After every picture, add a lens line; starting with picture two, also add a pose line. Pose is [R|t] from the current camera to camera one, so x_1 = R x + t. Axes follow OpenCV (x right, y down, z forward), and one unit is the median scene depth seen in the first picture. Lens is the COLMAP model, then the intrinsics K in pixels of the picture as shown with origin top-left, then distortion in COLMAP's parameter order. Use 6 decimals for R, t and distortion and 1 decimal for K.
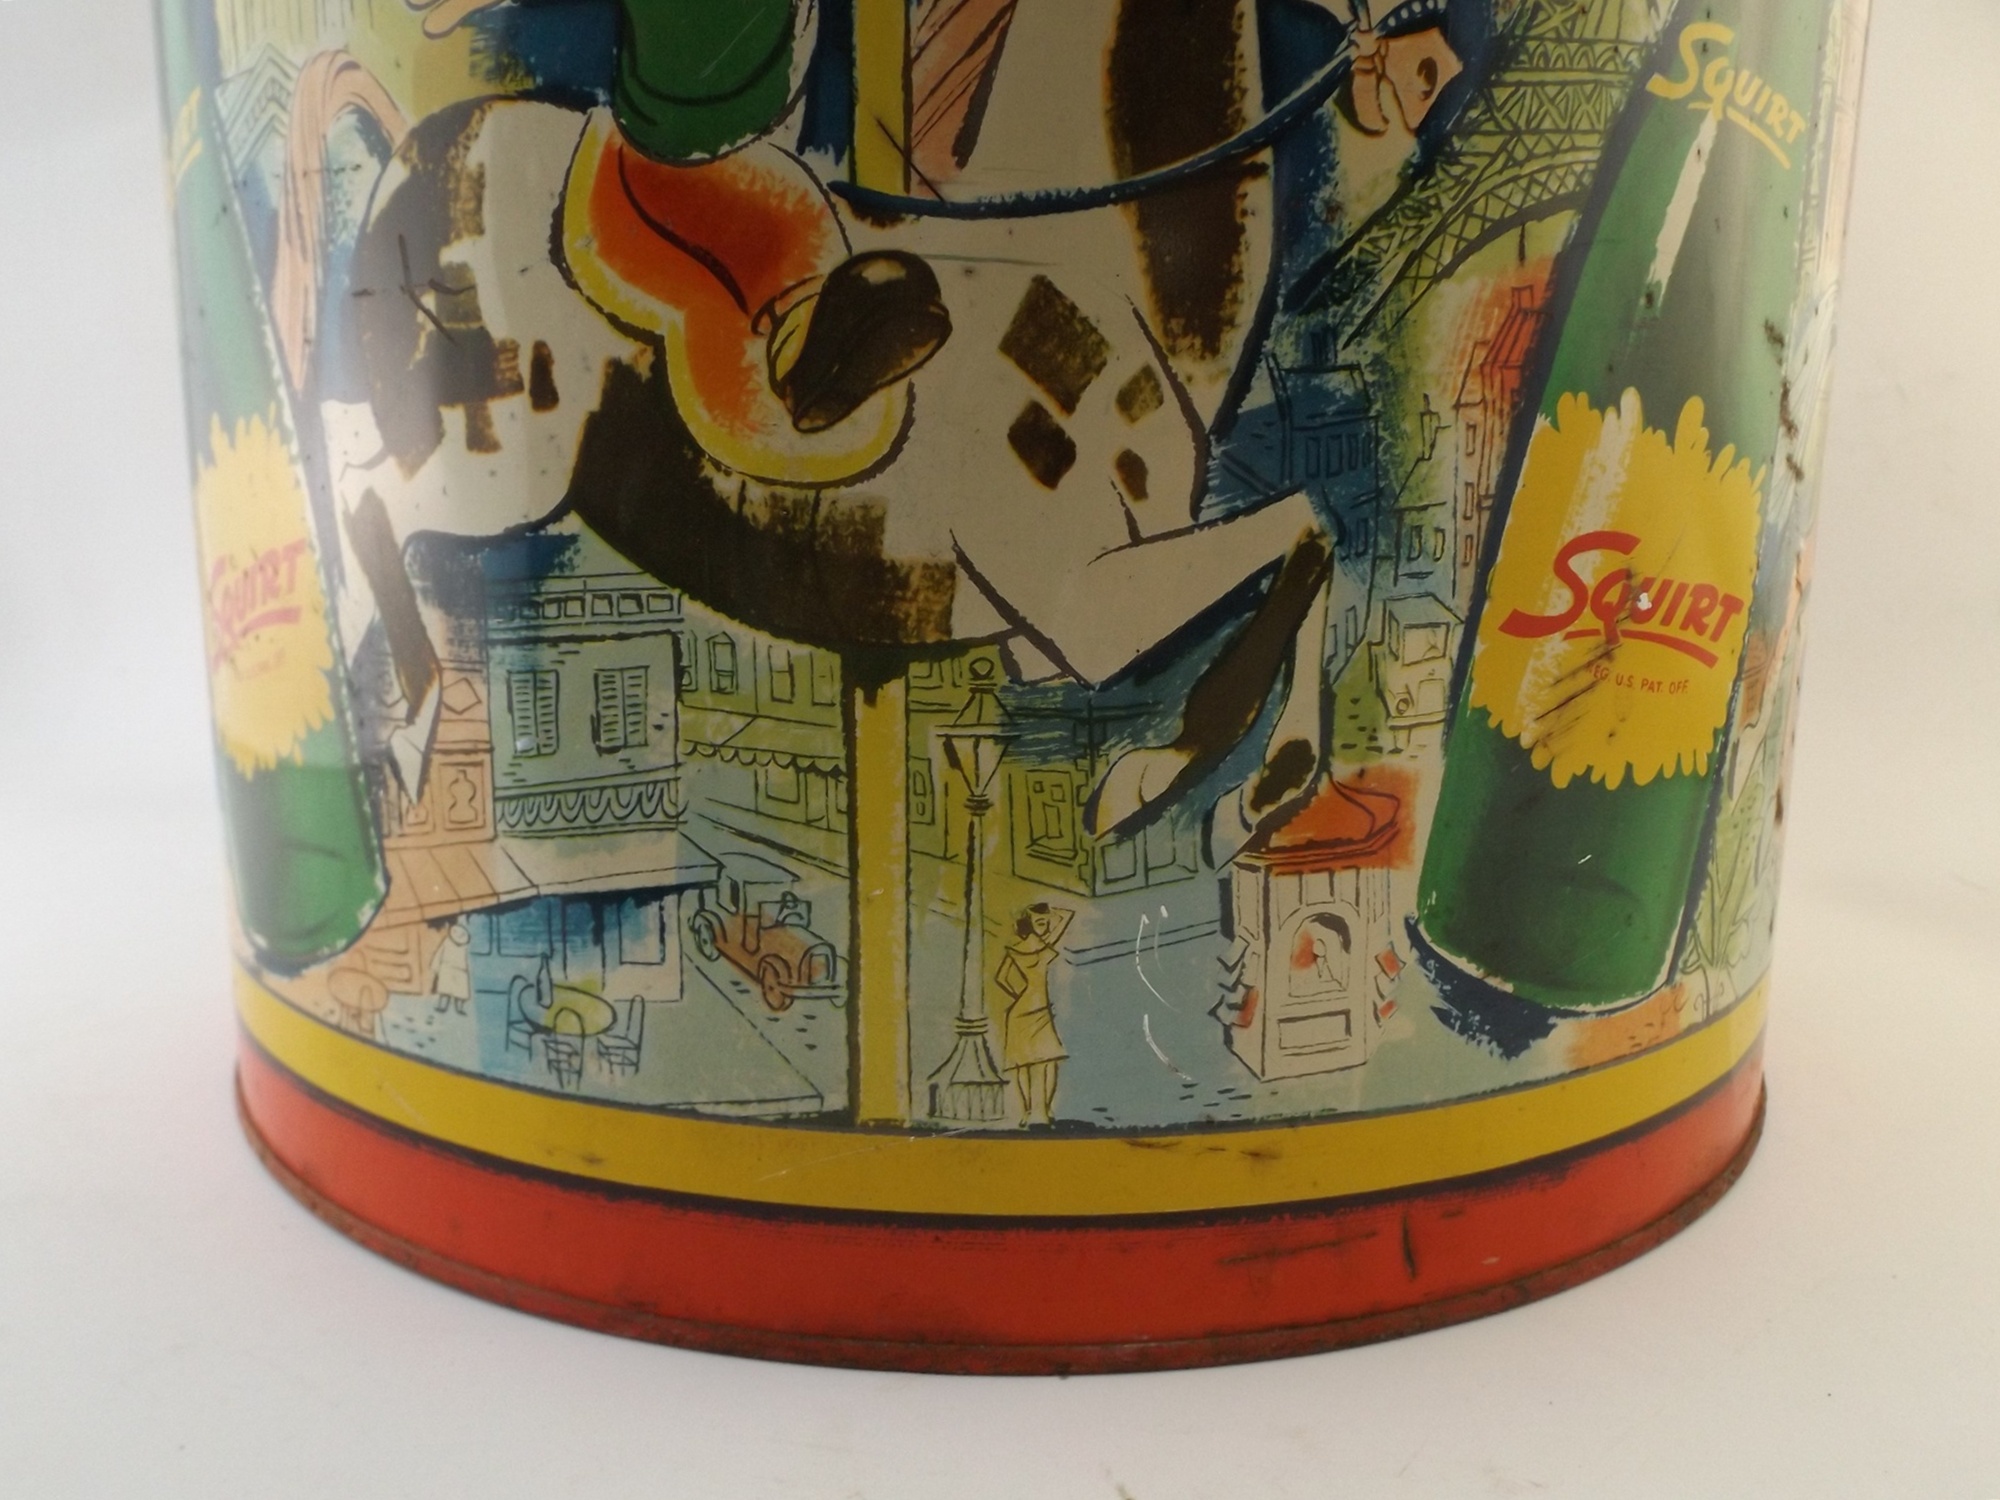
lens RADIAL K [[1543.2, 0, 998.0], [0, 1543.2, 748.2], [0, 0, 1]] dist [0.017724, -0.023400]
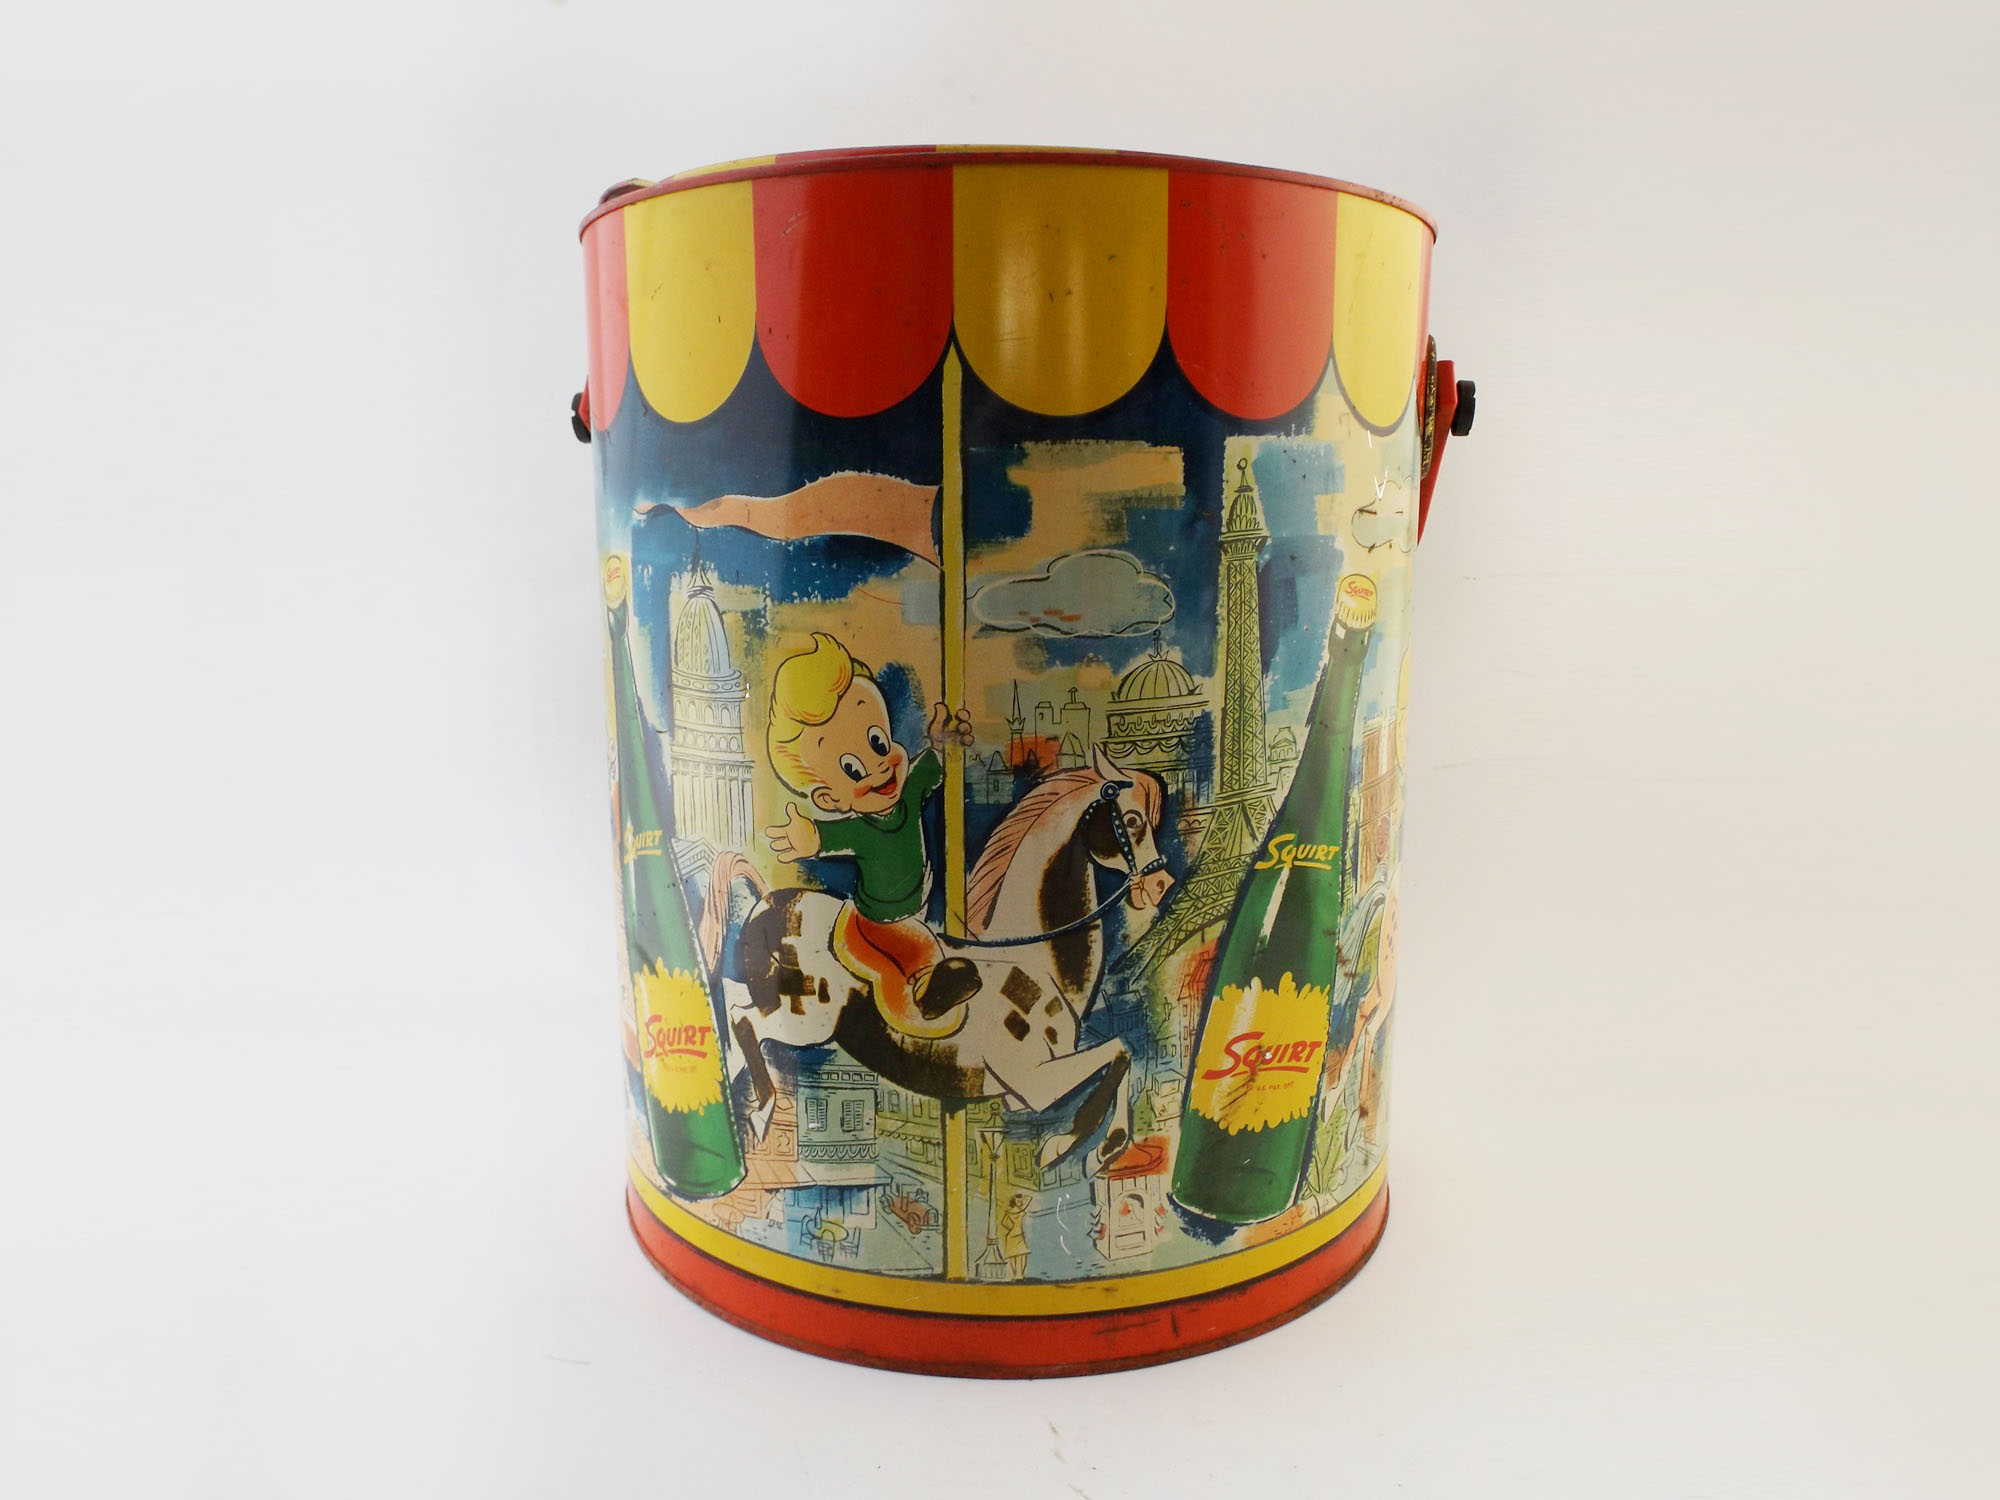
lens RADIAL K [[1439.6, 0, 992.5], [0, 1439.6, 747.5], [0, 0, 1]] dist [0.021434, -0.031783]
pose [[0.999875, -0.010047, -0.012182, 0.020059], [0.009895, 0.999874, -0.012453, -0.600340], [0.012305, 0.012330, 0.999848, -1.375199]]
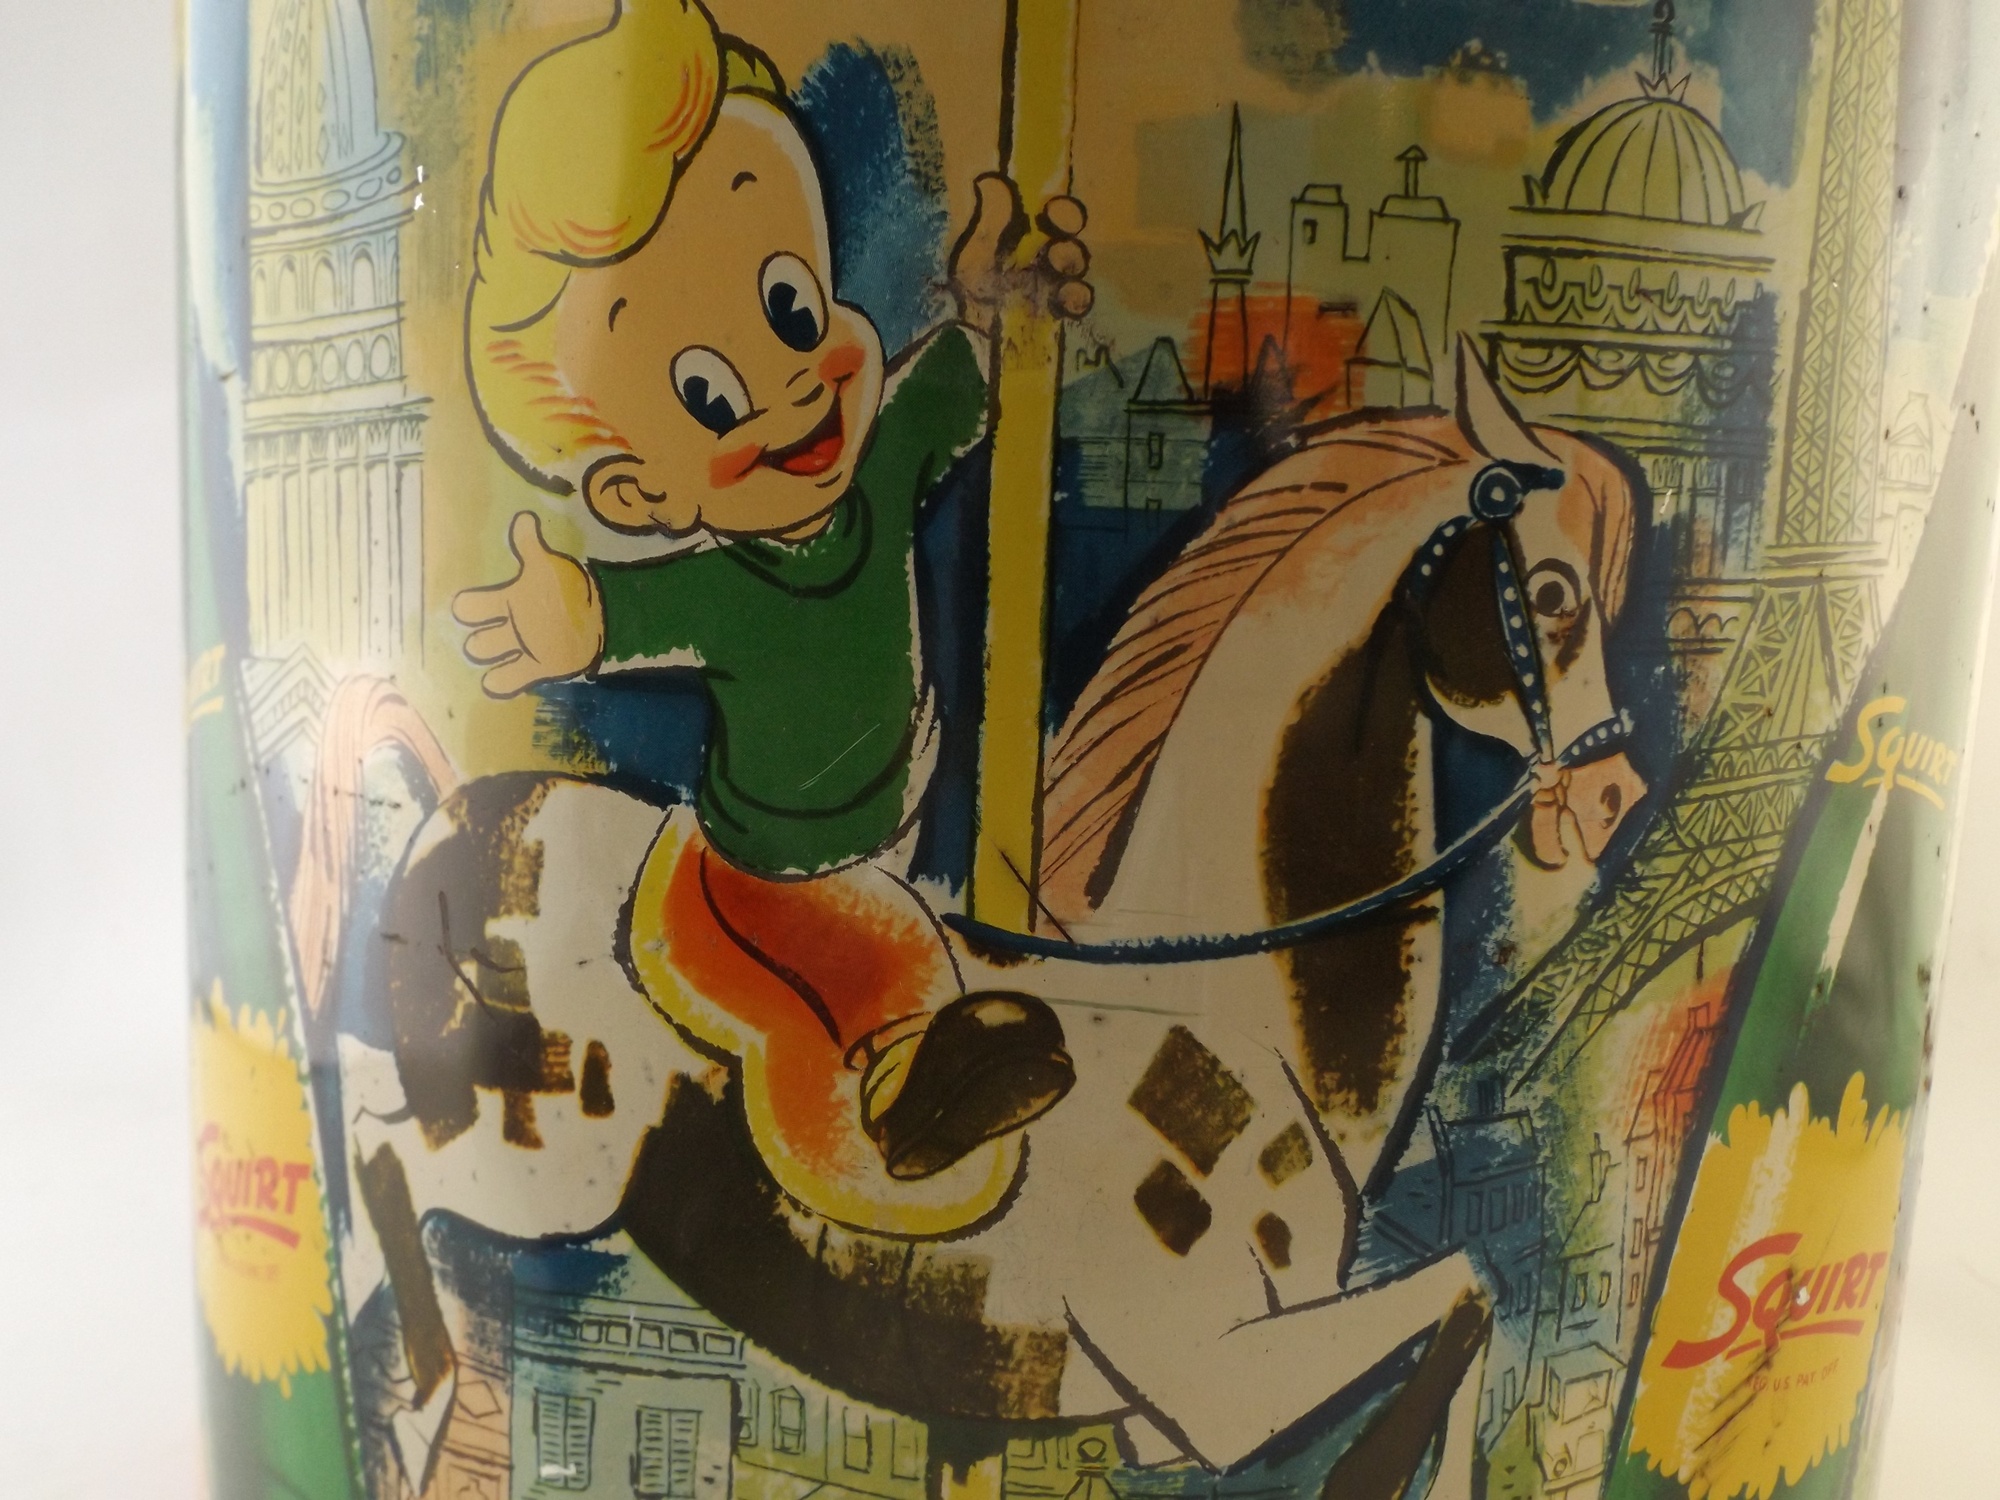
lens RADIAL K [[1439.6, 0, 1001.4], [0, 1439.6, 751.0], [0, 0, 1]] dist [0.021434, -0.031783]
pose [[0.998986, 0.033715, 0.029845, -0.094541], [-0.031582, 0.997099, -0.069252, -0.368433], [-0.032093, 0.068240, 0.997153, 0.162833]]
